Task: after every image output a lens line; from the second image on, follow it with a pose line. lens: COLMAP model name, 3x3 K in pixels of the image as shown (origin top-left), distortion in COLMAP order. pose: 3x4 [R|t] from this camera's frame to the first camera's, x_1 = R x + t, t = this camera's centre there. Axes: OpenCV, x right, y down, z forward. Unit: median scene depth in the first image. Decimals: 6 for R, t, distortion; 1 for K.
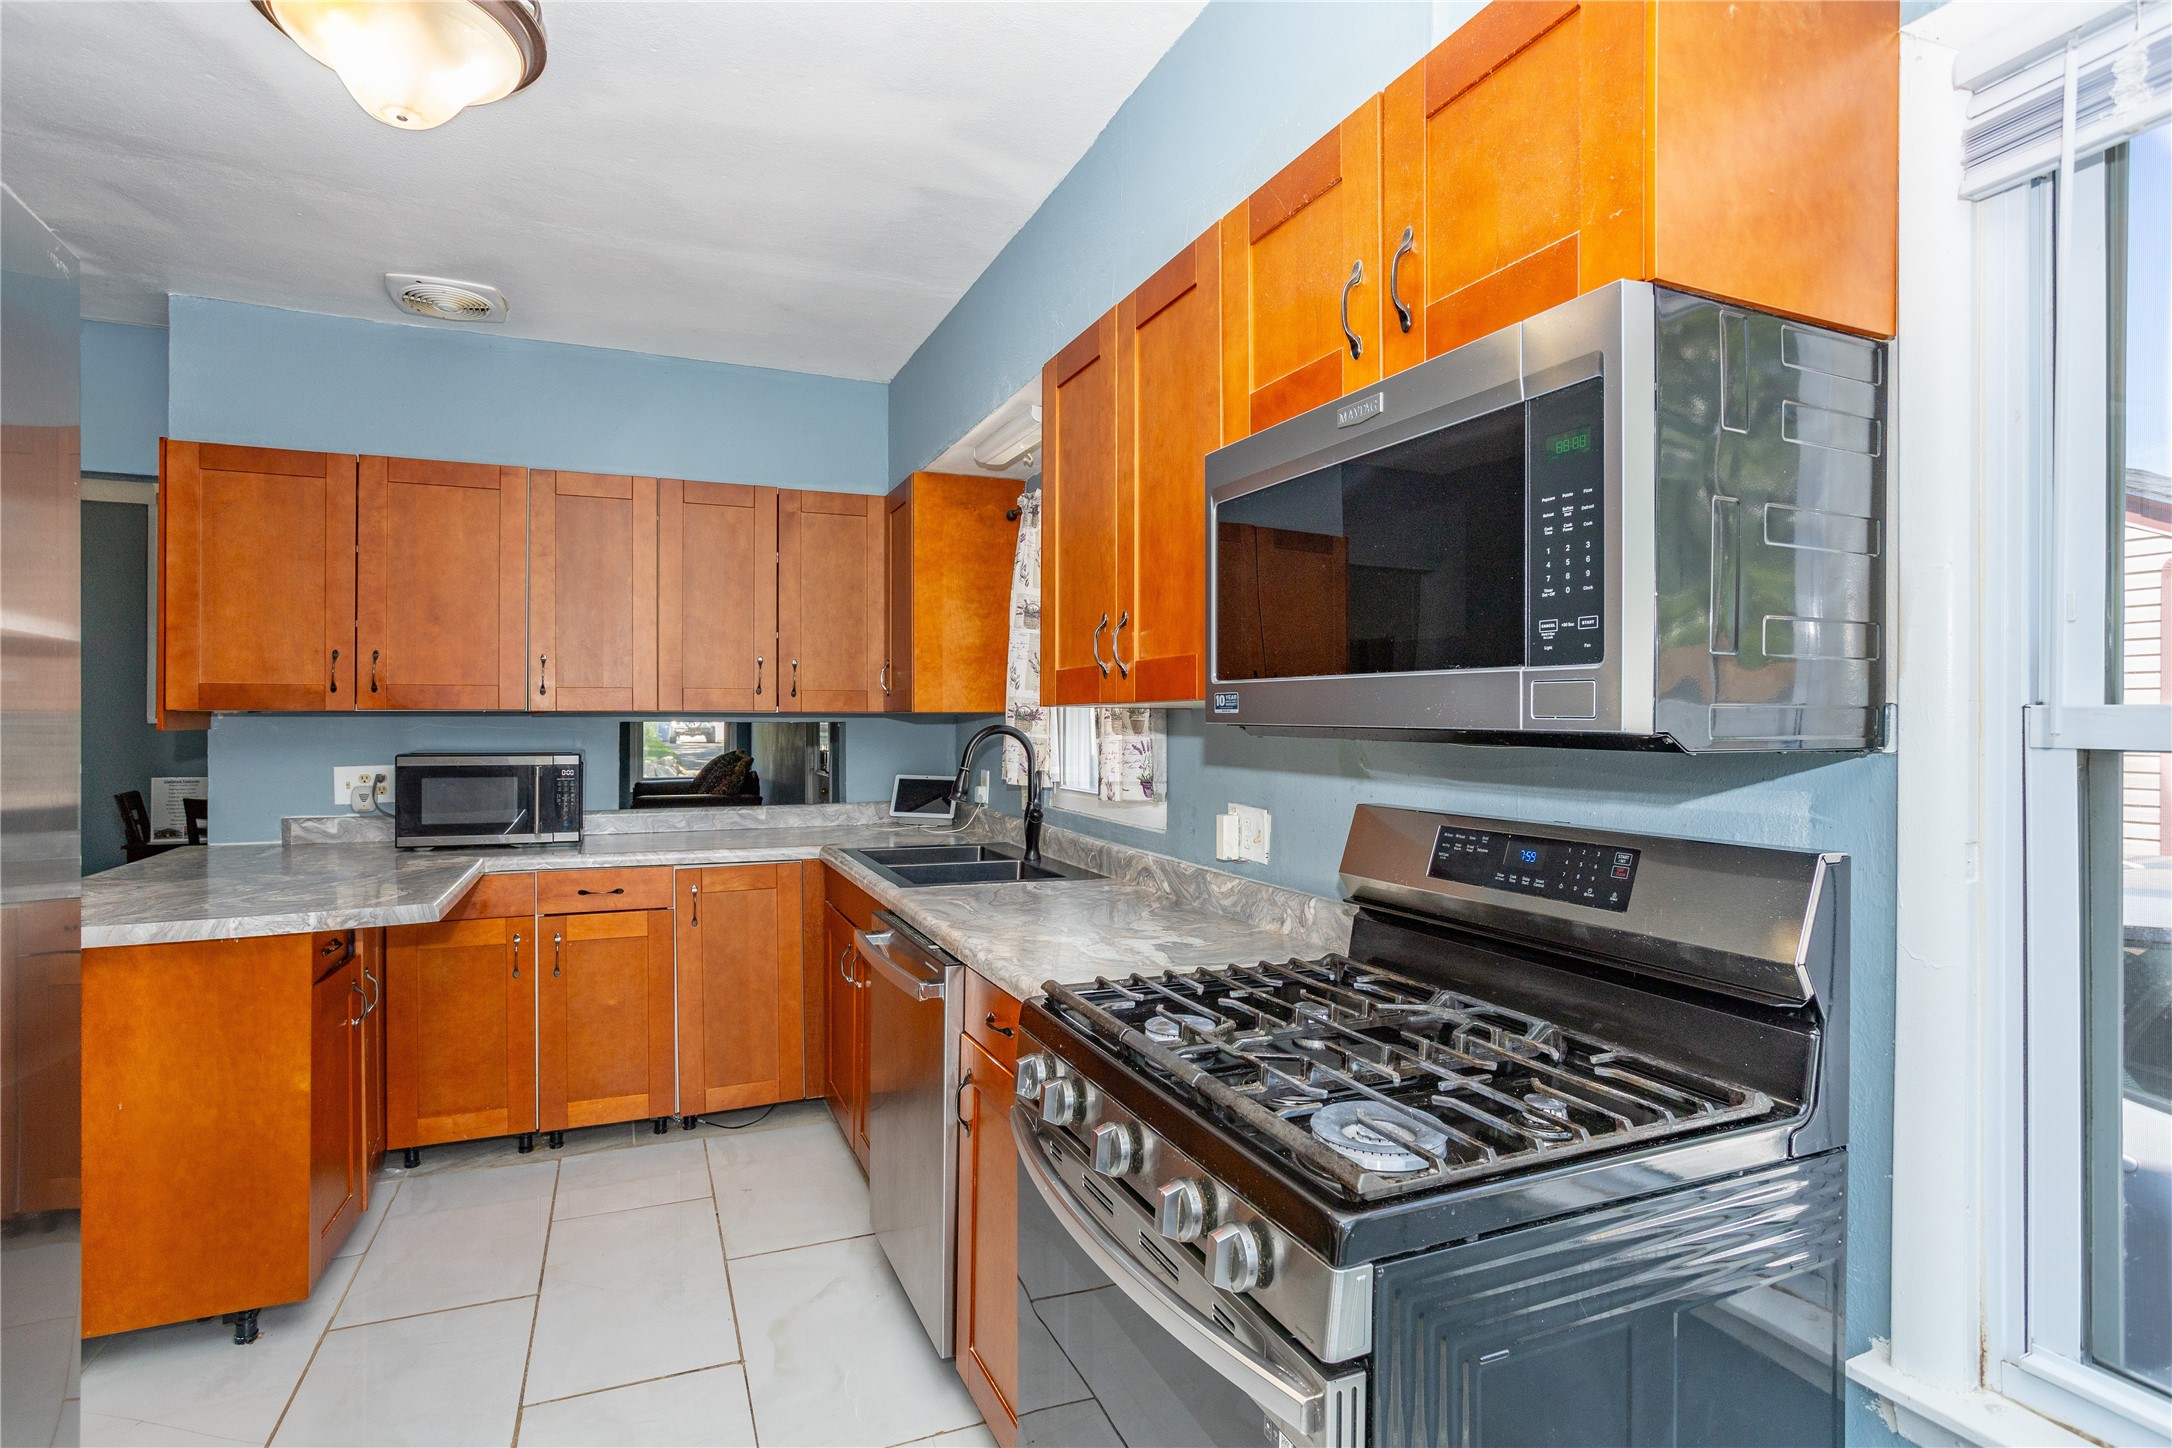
lens RADIAL K [[1082.9, 0, 1081.5], [0, 1082.9, 731.0], [0, 0, 1]] dist [-0.062997, 0.034914]
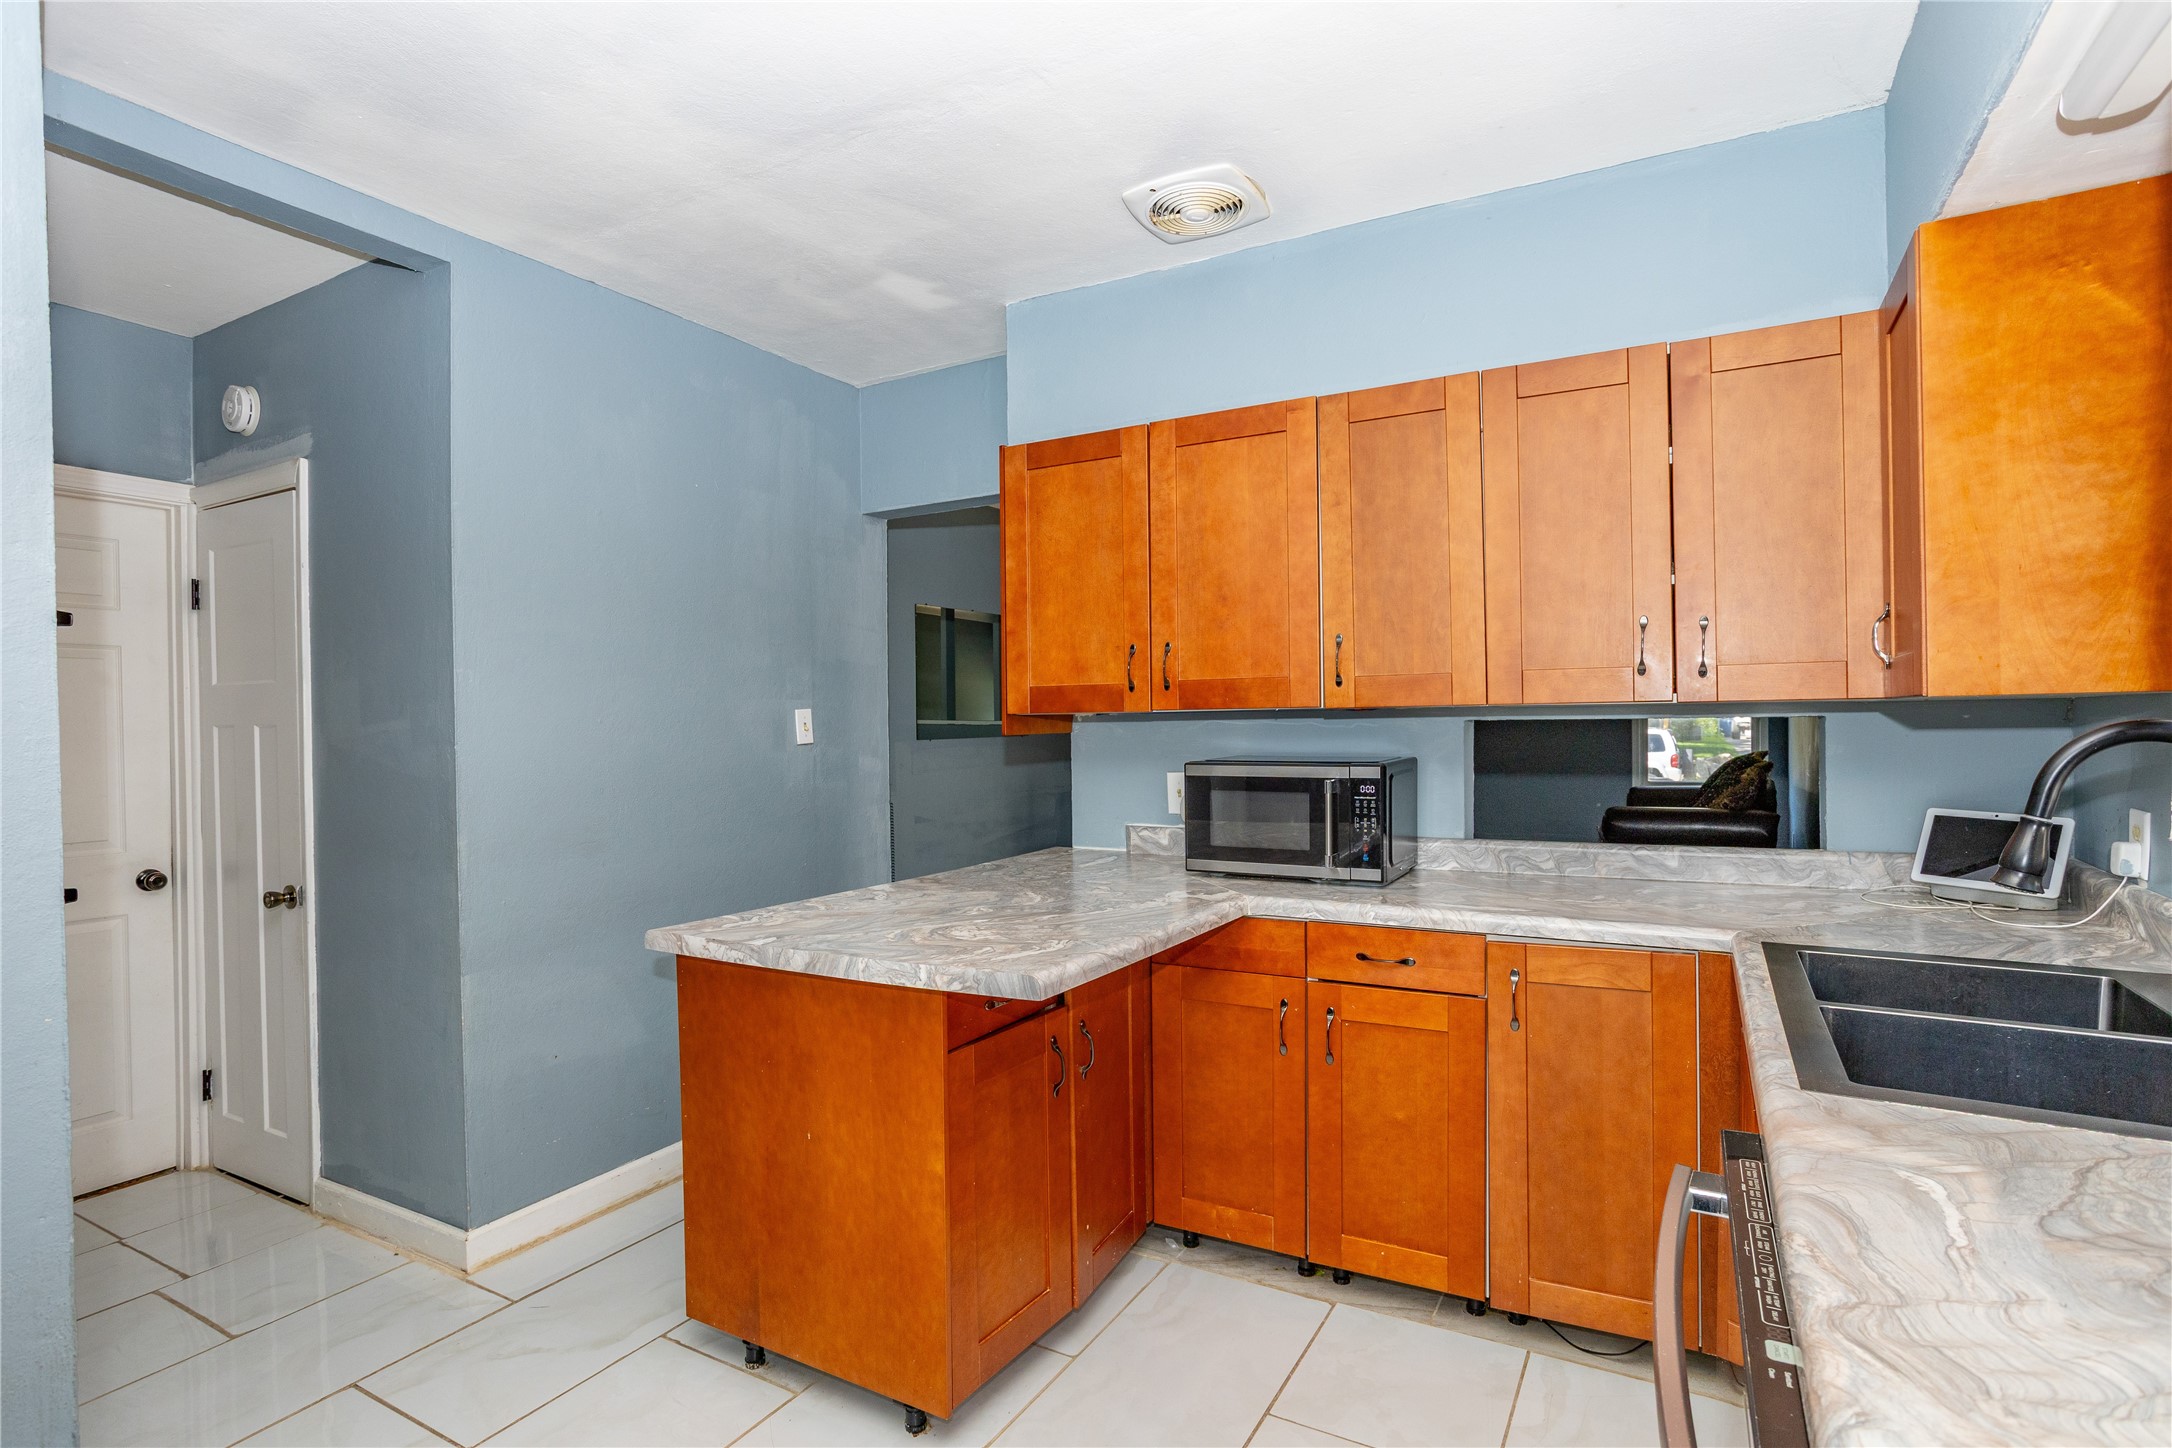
lens RADIAL K [[1082.9, 0, 1081.5], [0, 1082.9, 731.0], [0, 0, 1]] dist [-0.062997, 0.034914]
pose [[0.606436, -0.002993, -0.795127, -0.000258], [0.006134, 0.999981, 0.000914, -0.003981], [0.795109, -0.005432, 0.606442, 0.389780]]
